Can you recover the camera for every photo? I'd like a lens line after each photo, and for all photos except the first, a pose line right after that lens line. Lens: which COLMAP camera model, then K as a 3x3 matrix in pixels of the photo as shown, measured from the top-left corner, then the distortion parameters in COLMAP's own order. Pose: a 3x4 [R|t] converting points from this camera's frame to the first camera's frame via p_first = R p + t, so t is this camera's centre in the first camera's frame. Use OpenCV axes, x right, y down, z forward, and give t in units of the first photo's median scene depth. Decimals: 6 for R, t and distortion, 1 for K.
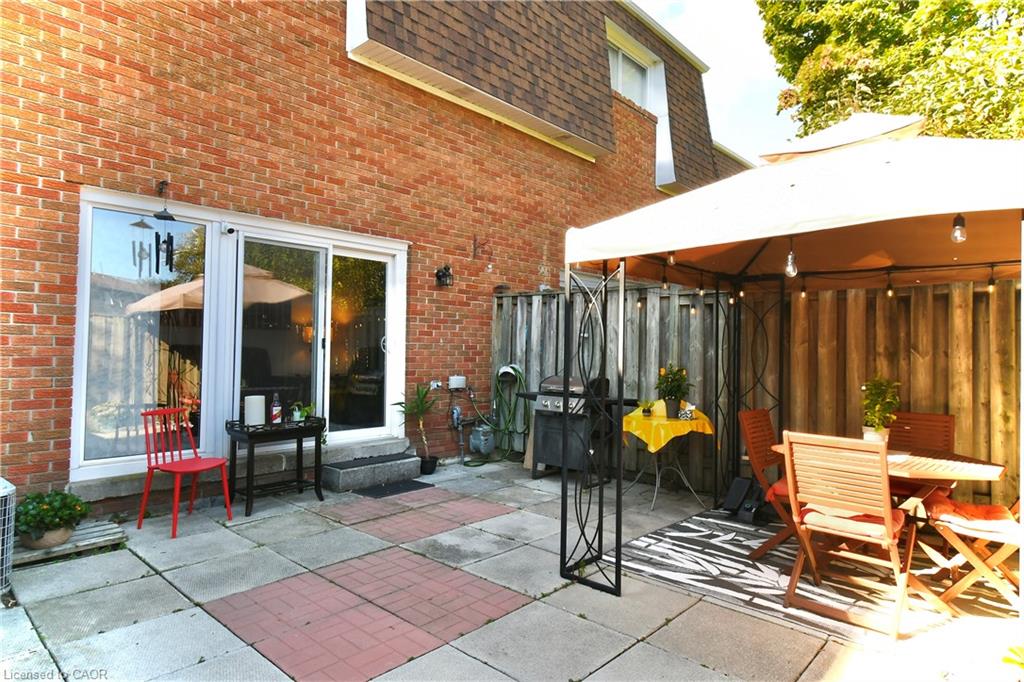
lens RADIAL K [[593.8, 0, 512.0], [0, 593.8, 341.0], [0, 0, 1]] dist [0.002170, 0.000880]
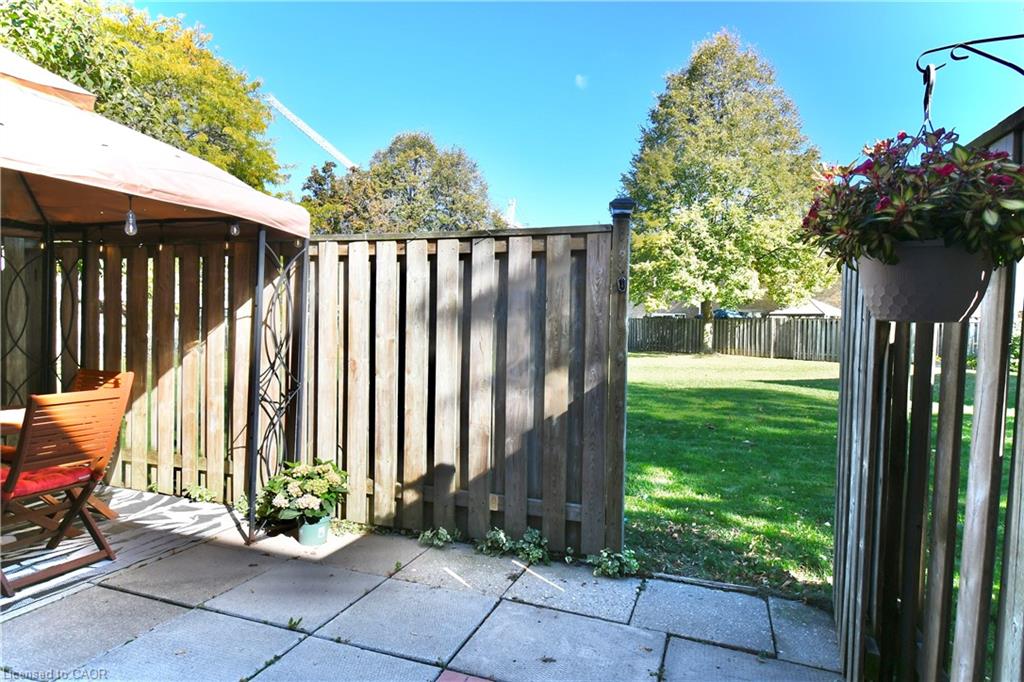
lens RADIAL K [[593.8, 0, 512.0], [0, 593.8, 341.0], [0, 0, 1]] dist [0.002170, 0.000880]
pose [[-0.398958, -0.046288, 0.915800, -0.142215], [-0.035564, 0.998755, 0.034987, 0.002784], [-0.916279, -0.018611, -0.400108, 0.154361]]
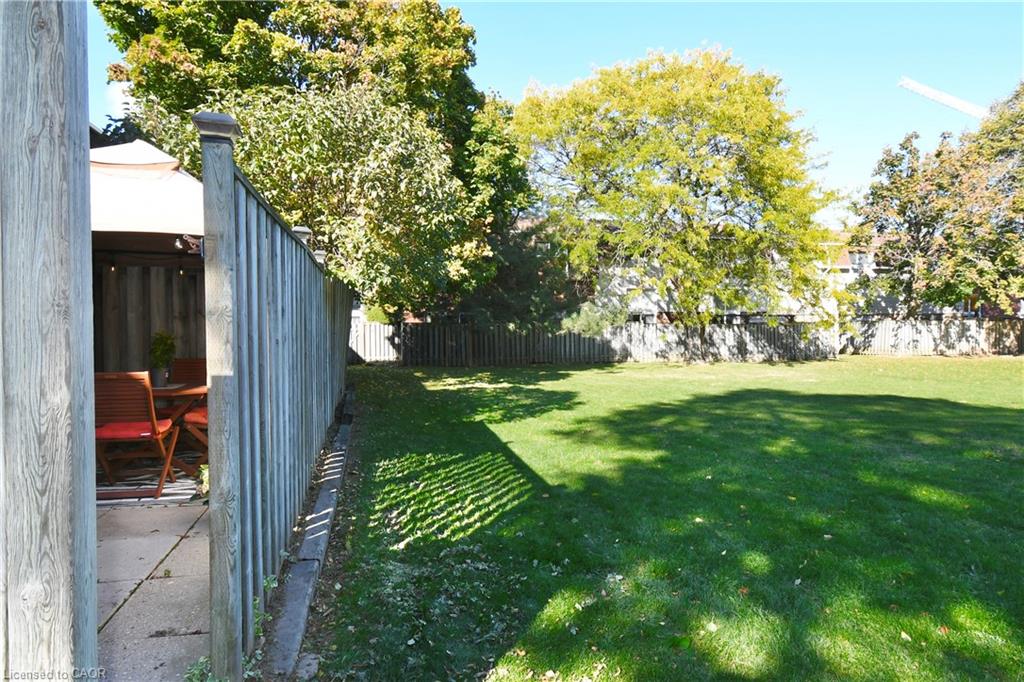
lens RADIAL K [[593.8, 0, 512.0], [0, 593.8, 341.0], [0, 0, 1]] dist [0.002170, 0.000880]
pose [[0.545209, -0.031126, 0.837722, -0.034775], [-0.001513, 0.999272, 0.038114, 0.008937], [-0.838299, -0.022048, 0.544766, -0.137212]]
